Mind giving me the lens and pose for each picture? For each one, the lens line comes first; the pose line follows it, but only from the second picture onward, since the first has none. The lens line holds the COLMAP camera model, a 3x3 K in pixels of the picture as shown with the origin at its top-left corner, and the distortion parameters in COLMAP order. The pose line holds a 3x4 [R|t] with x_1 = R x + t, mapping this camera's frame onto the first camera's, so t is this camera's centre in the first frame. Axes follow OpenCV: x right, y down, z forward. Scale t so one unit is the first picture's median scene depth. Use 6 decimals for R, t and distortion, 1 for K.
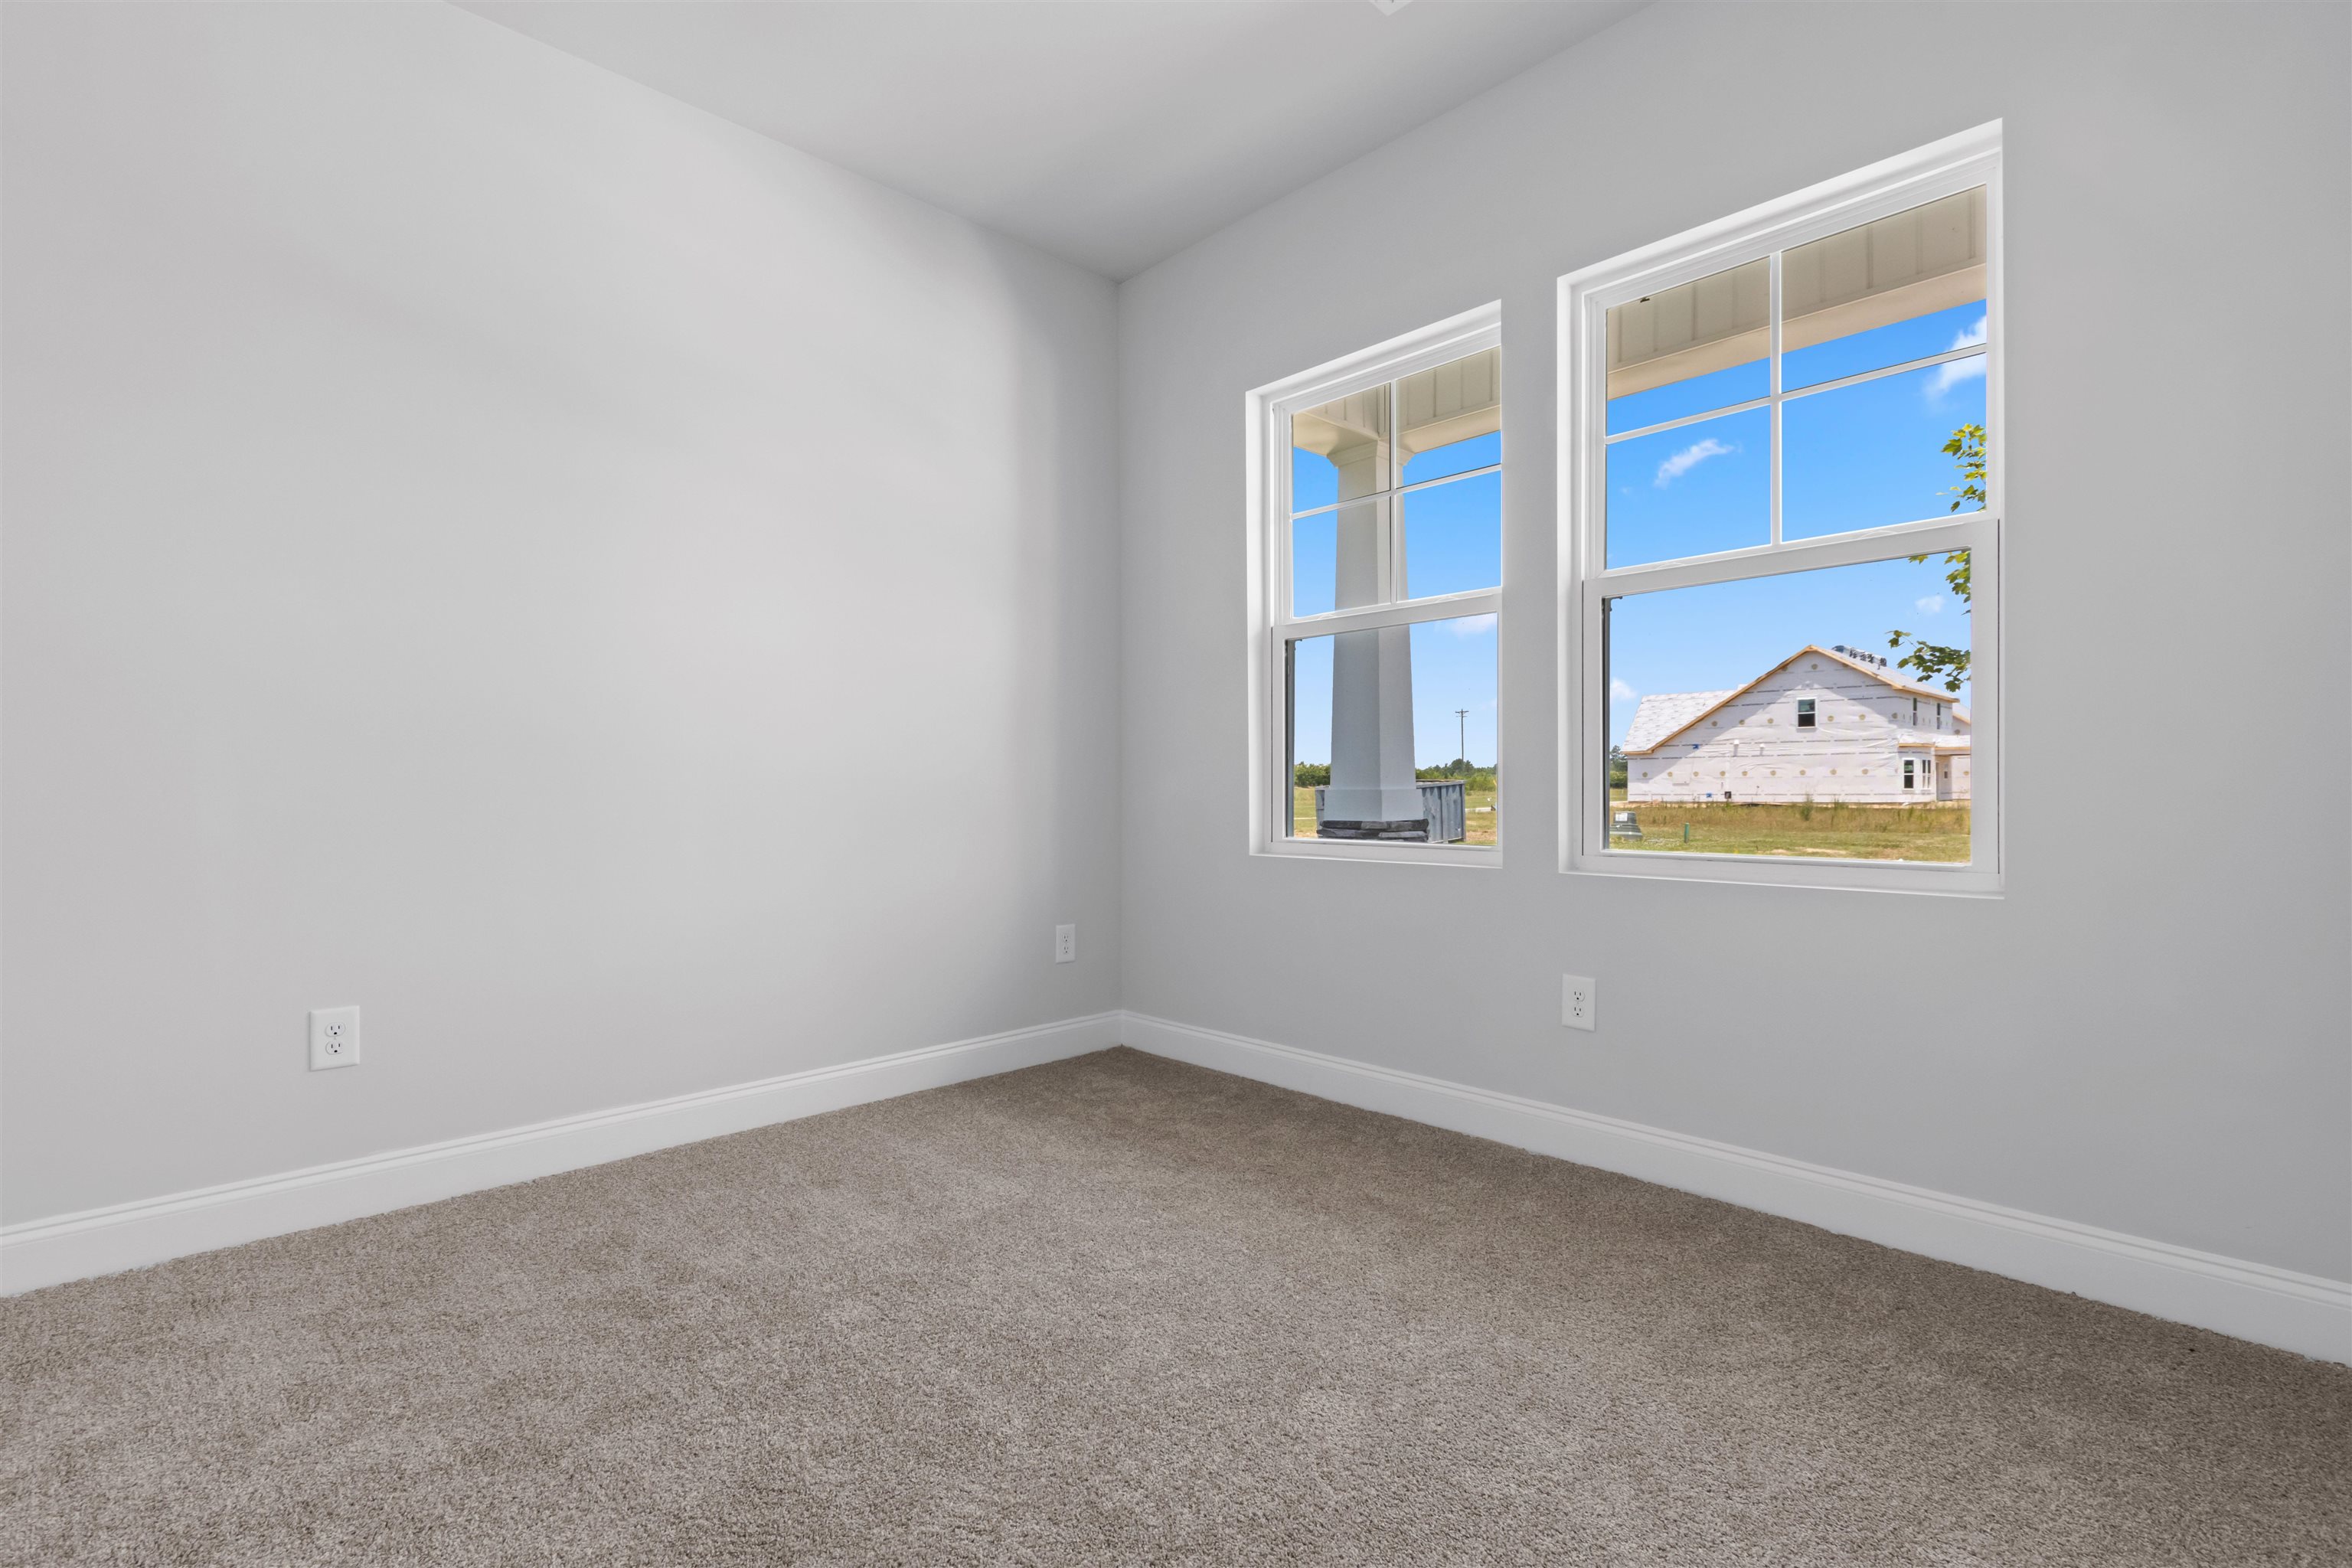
lens RADIAL K [[1072.1, 0, 1138.1], [0, 1072.1, 785.7], [0, 0, 1]] dist [0.001699, 0.000076]
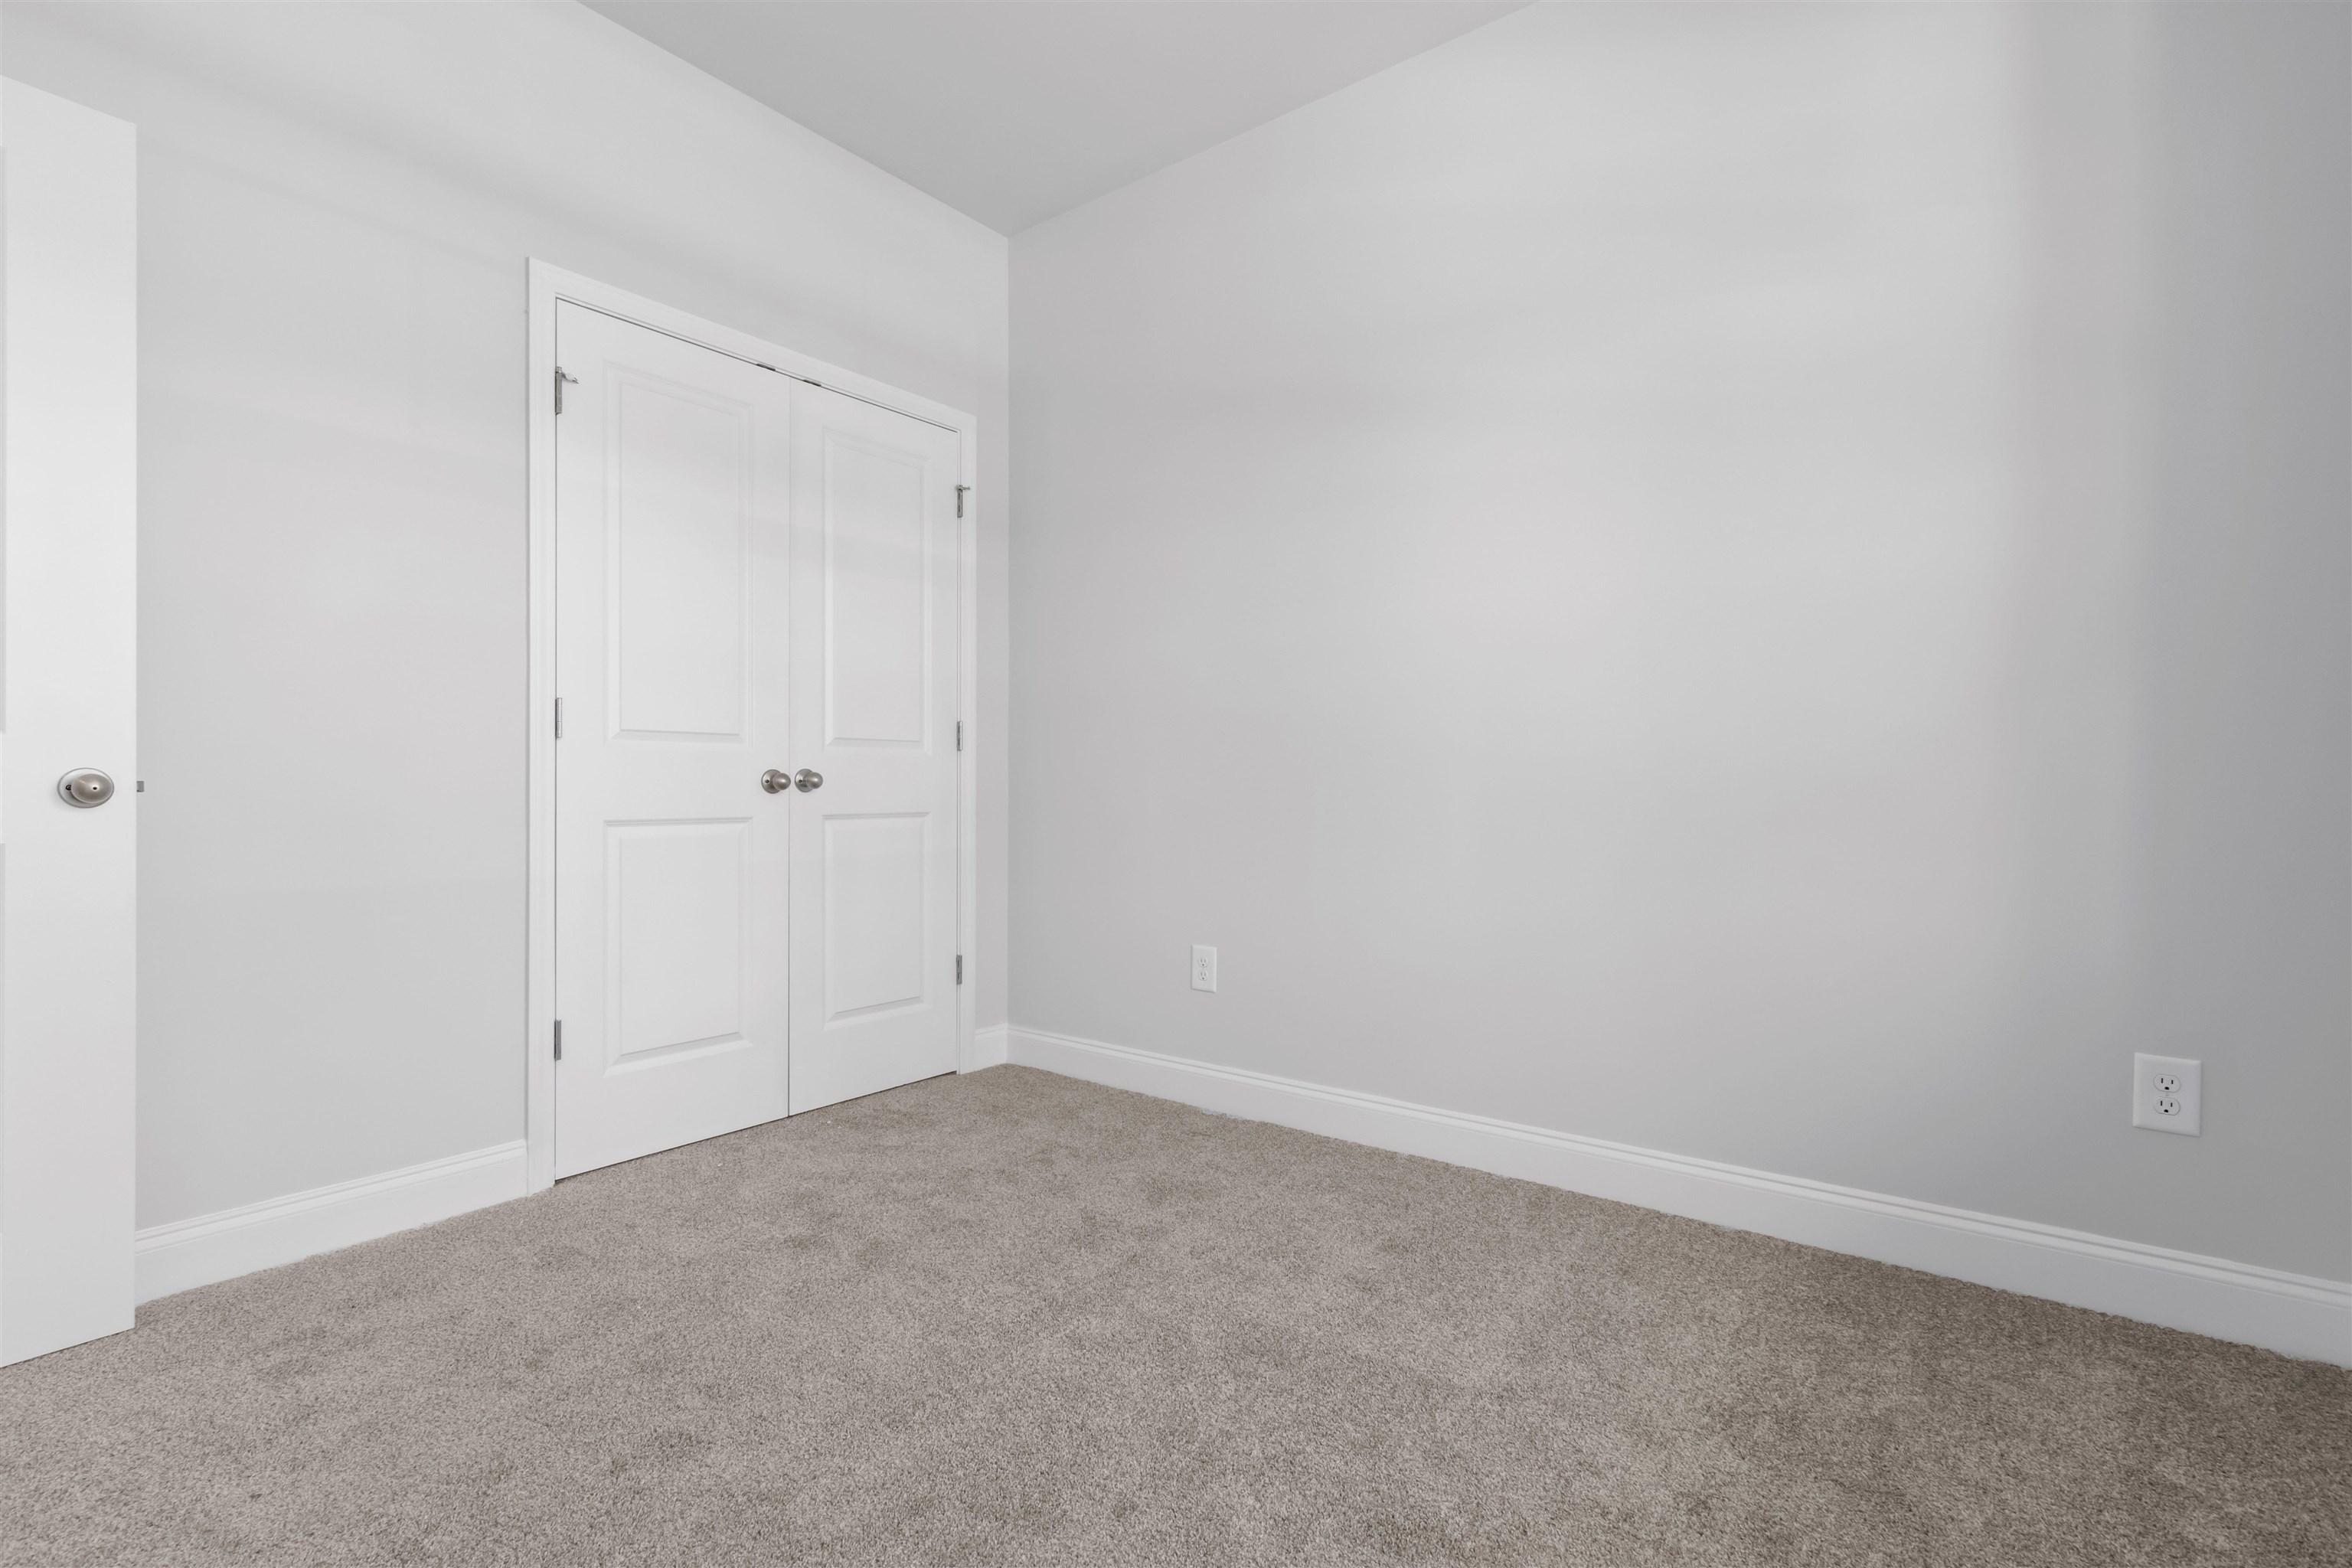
lens RADIAL K [[1072.1, 0, 1138.1], [0, 1072.1, 785.7], [0, 0, 1]] dist [0.001699, 0.000076]
pose [[0.147870, 0.003878, -0.988999, 0.523089], [0.003616, 0.999984, 0.004462, 0.002360], [0.989000, -0.004236, 0.147853, 0.685971]]
